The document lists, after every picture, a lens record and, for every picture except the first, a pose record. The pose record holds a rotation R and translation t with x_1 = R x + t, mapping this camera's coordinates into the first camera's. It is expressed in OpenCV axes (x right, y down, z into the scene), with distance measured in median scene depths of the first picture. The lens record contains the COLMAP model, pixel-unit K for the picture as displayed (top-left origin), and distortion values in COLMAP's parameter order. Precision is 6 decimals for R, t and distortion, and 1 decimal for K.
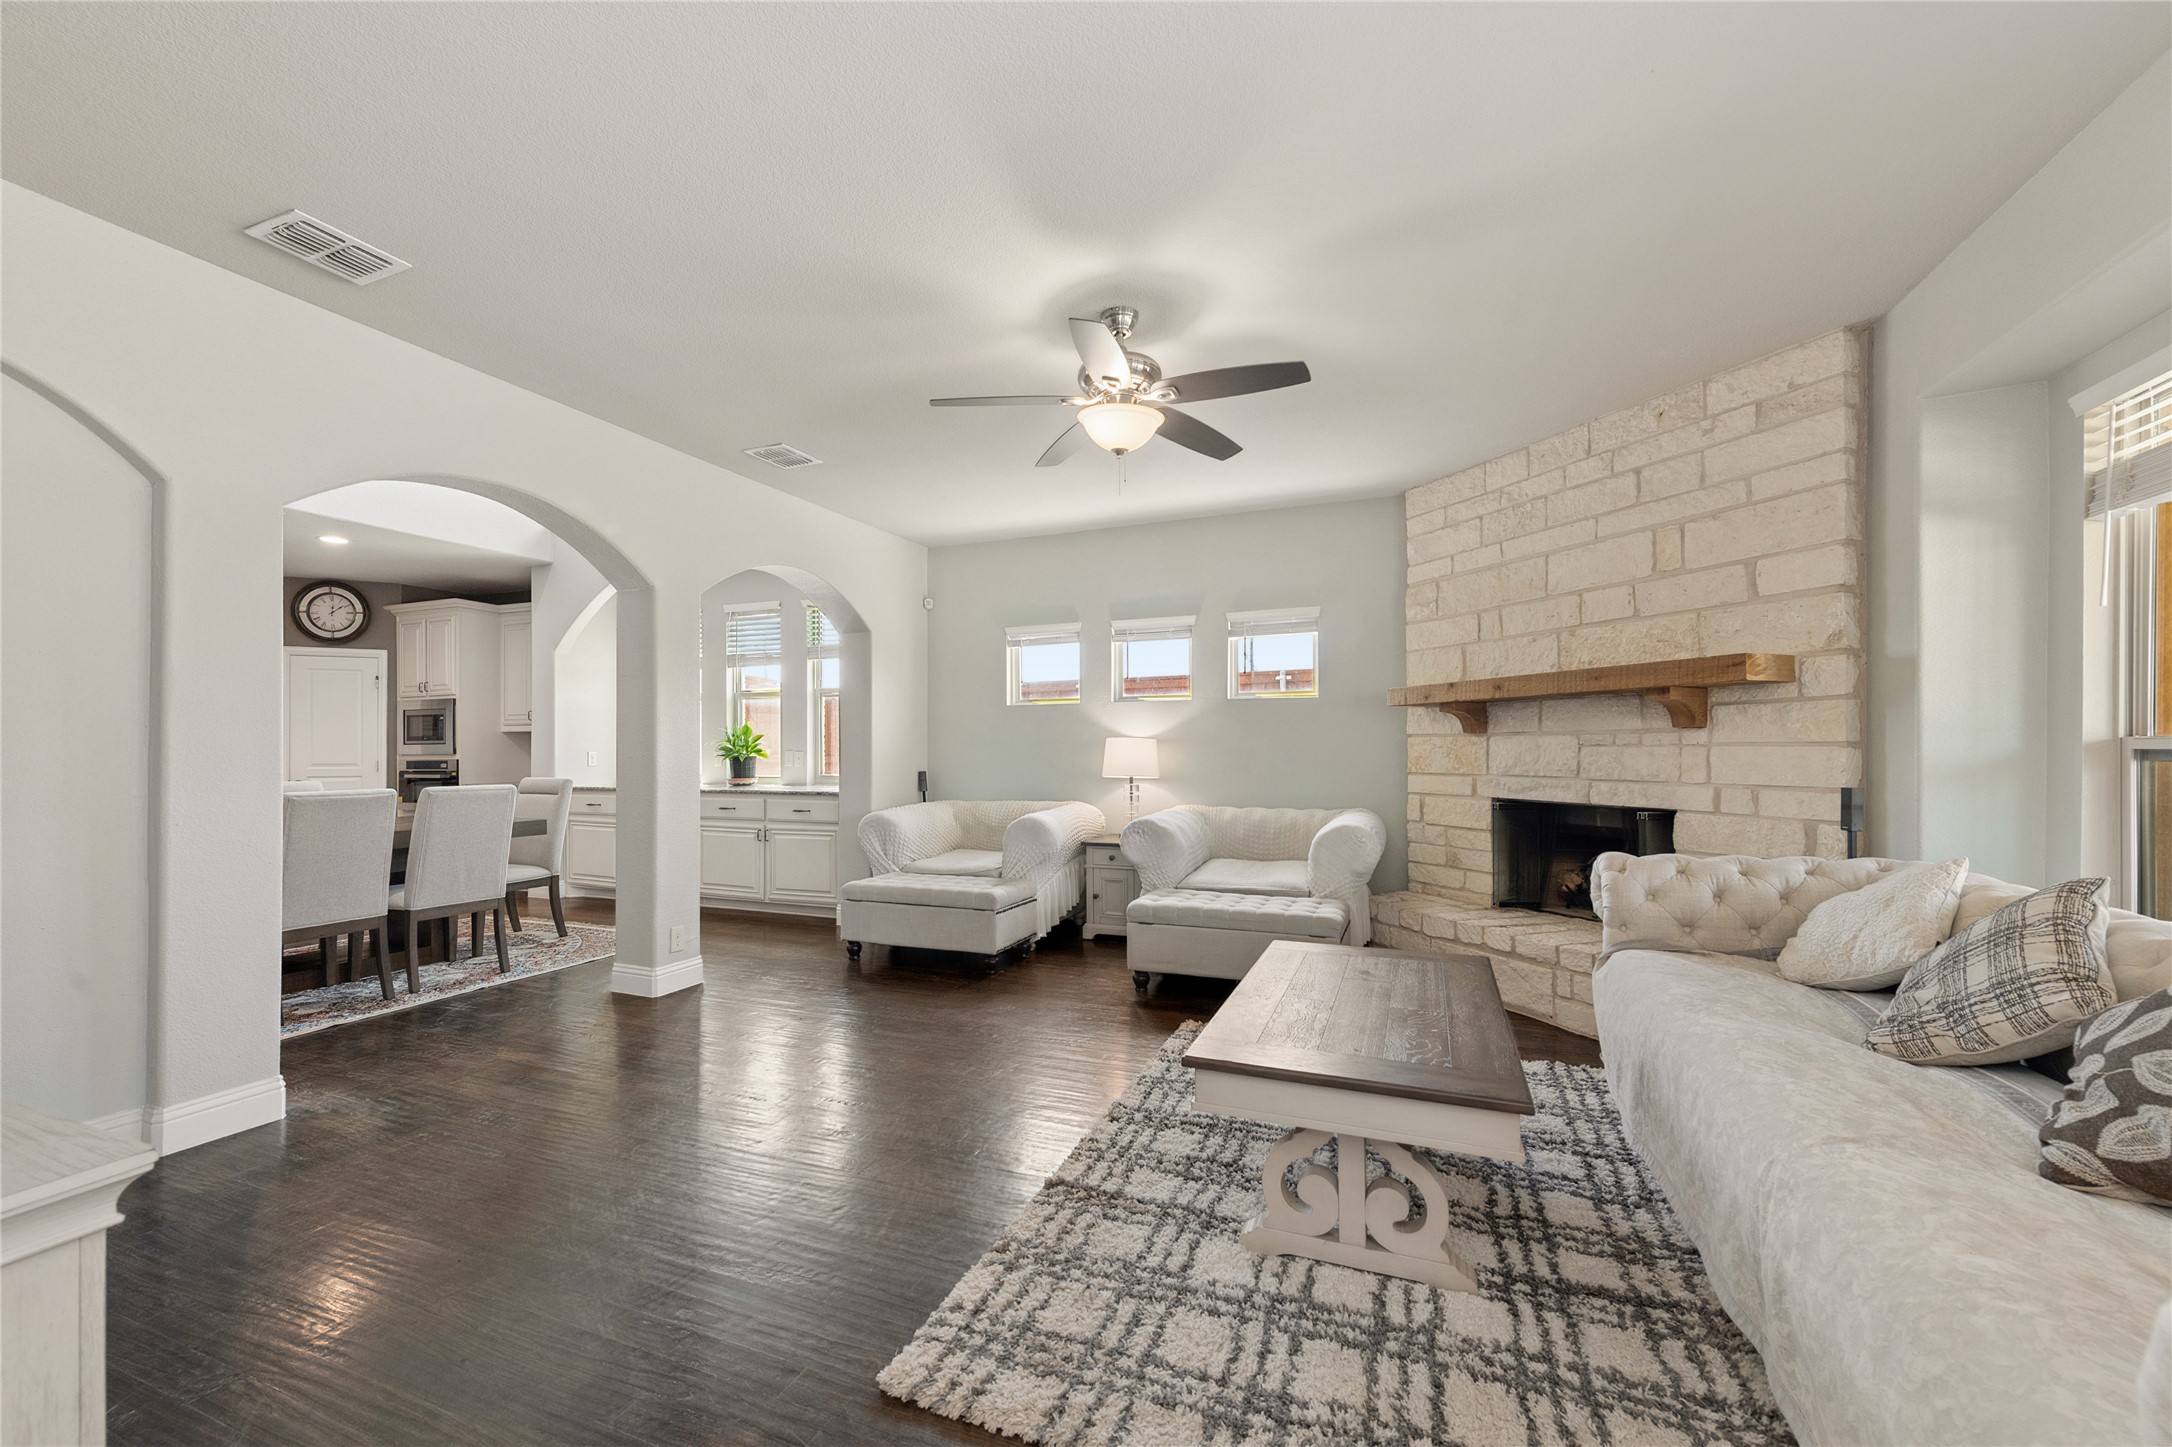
lens RADIAL K [[856.1, 0, 1092.1], [0, 856.1, 740.1], [0, 0, 1]] dist [0.000626, -0.002461]
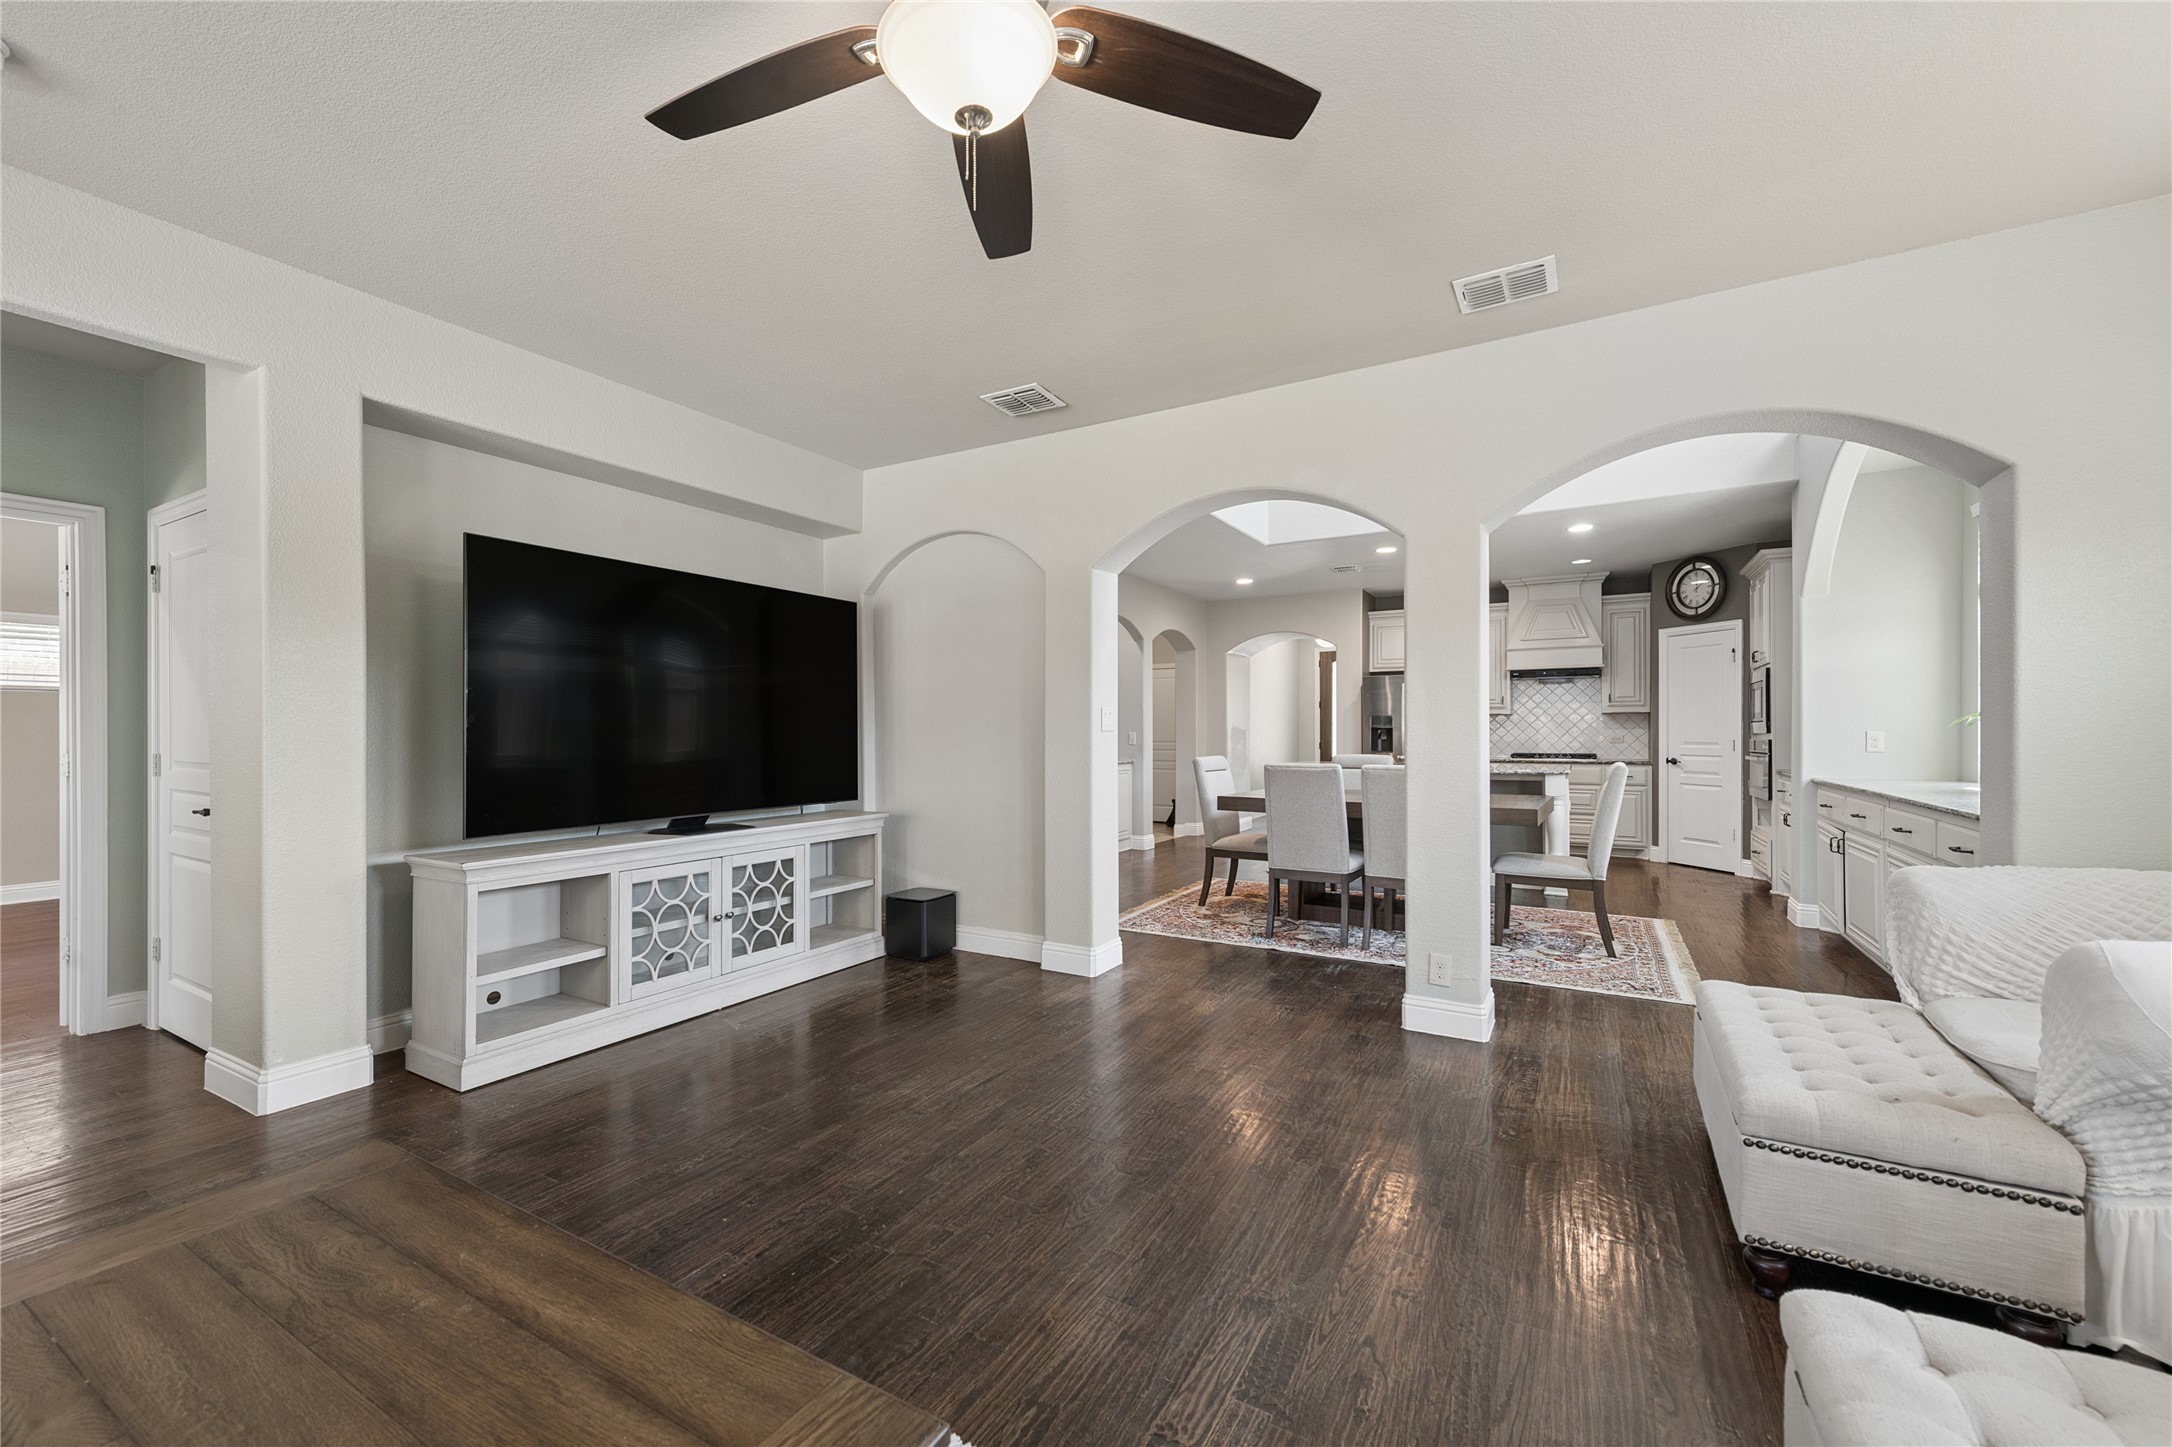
lens RADIAL K [[856.1, 0, 1081.6], [0, 856.1, 735.6], [0, 0, 1]] dist [0.000626, -0.002461]
pose [[-0.150413, 0.016538, -0.988485, 0.201631], [0.012377, 0.999813, 0.014844, -0.002523], [0.988546, -0.010001, -0.150590, 0.451374]]
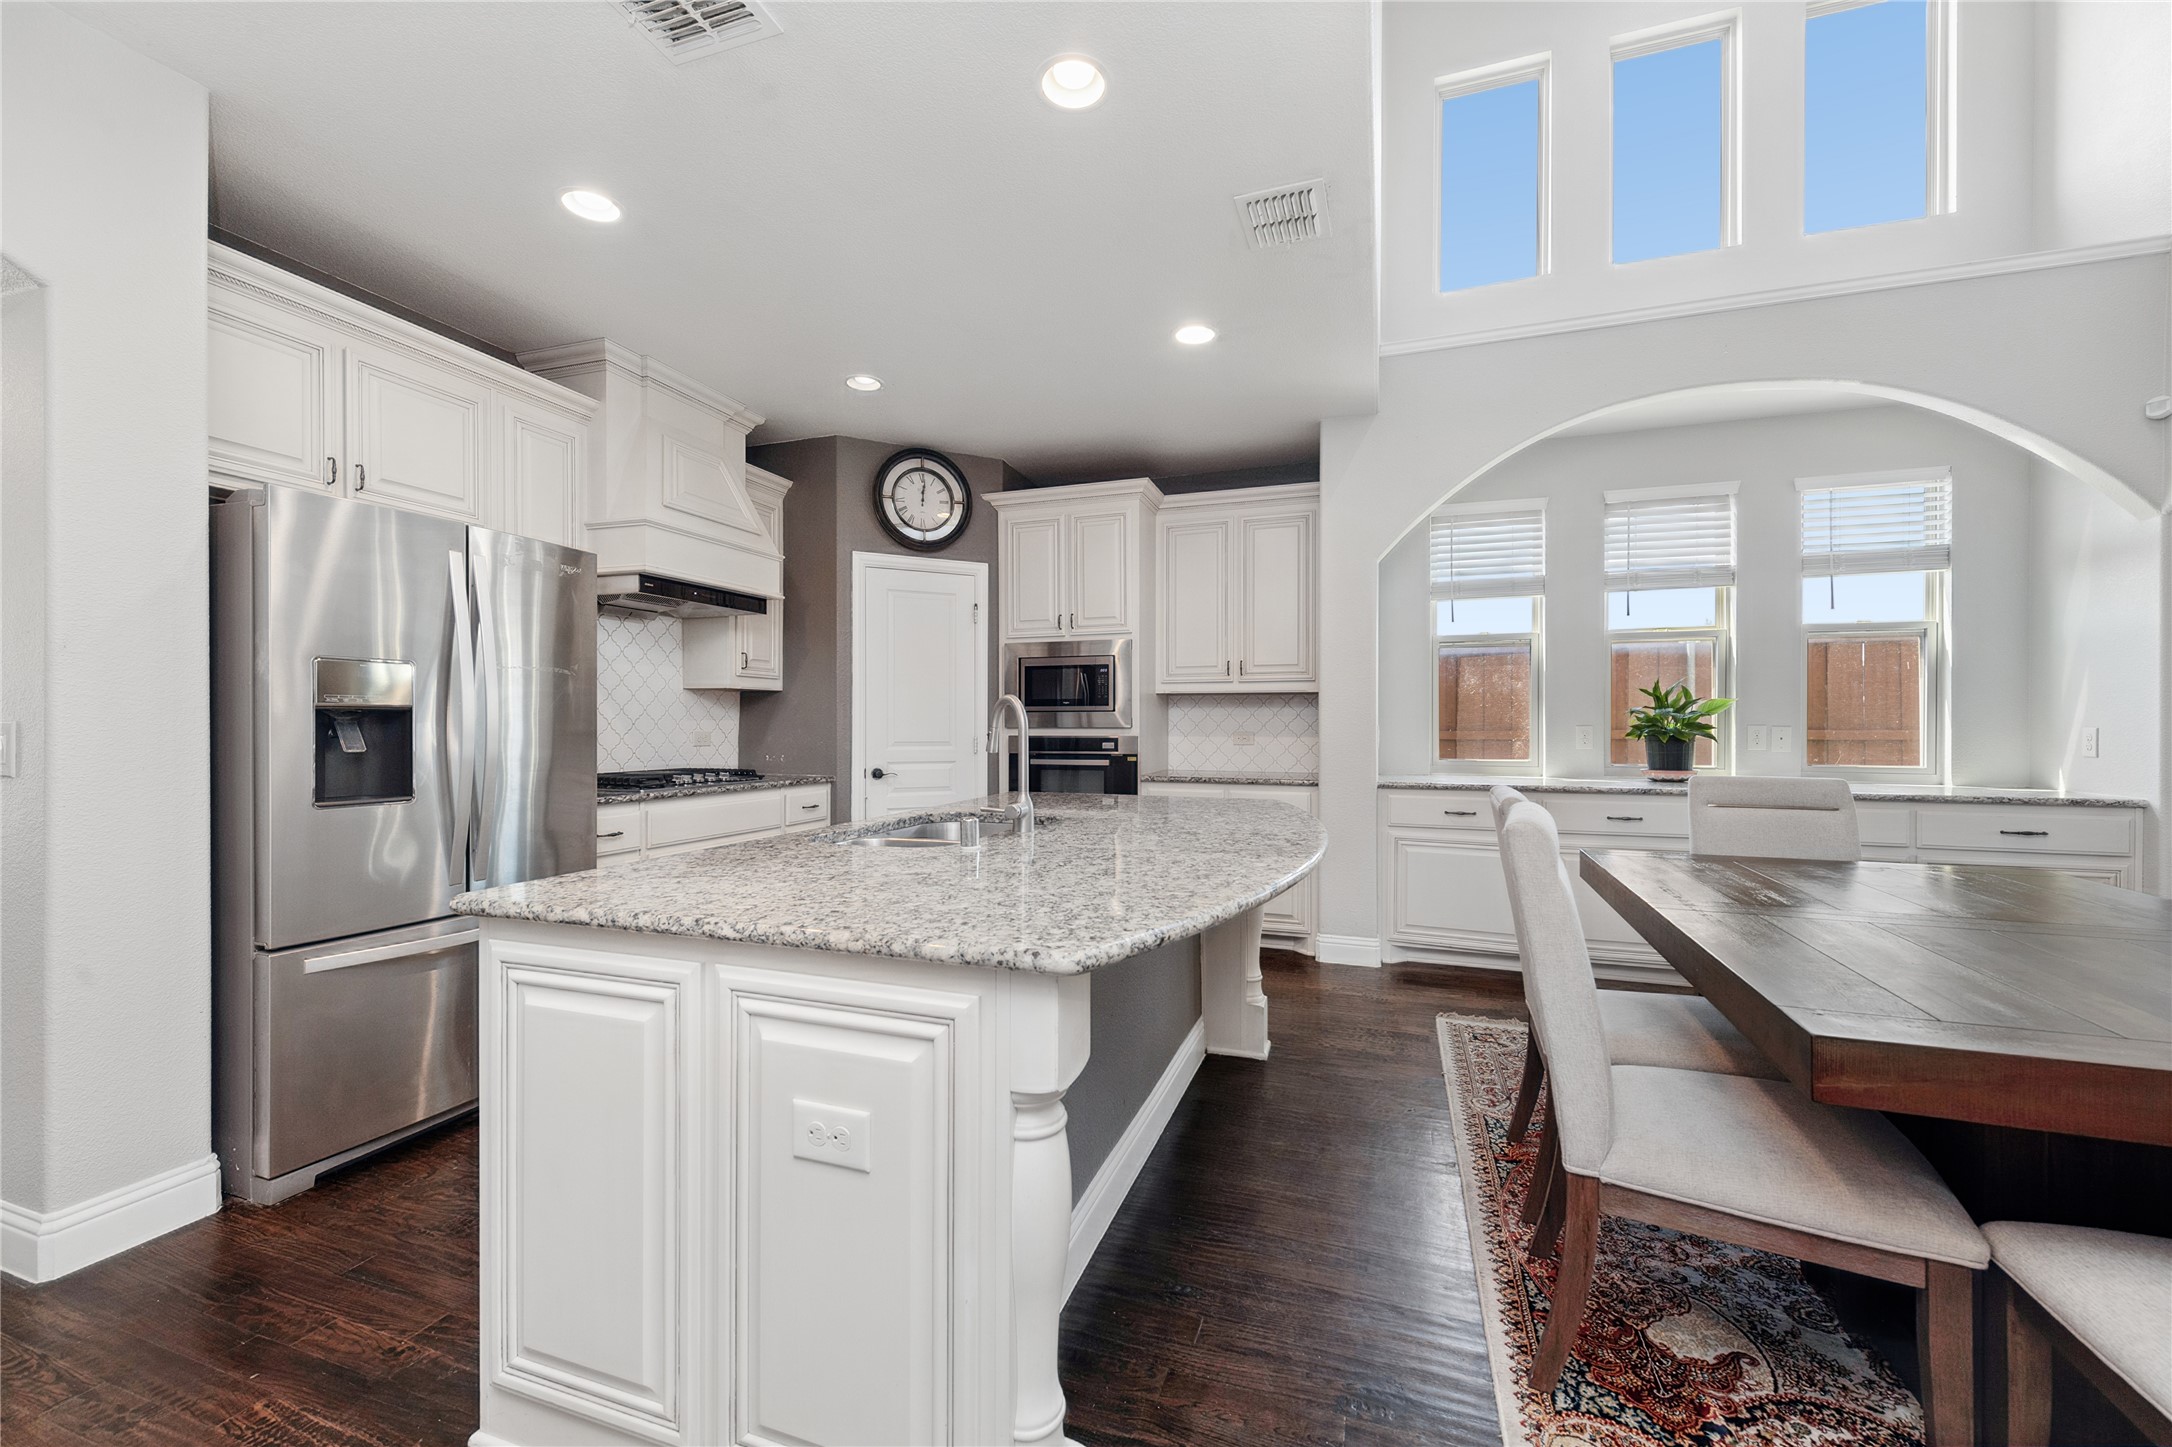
lens RADIAL K [[856.1, 0, 1079.7], [0, 856.1, 714.6], [0, 0, 1]] dist [0.000626, -0.002461]
pose [[0.999327, 0.012155, 0.034618, -0.804858], [-0.011874, 0.999895, -0.008293, 0.012869], [-0.034716, 0.007876, 0.999366, 0.373508]]
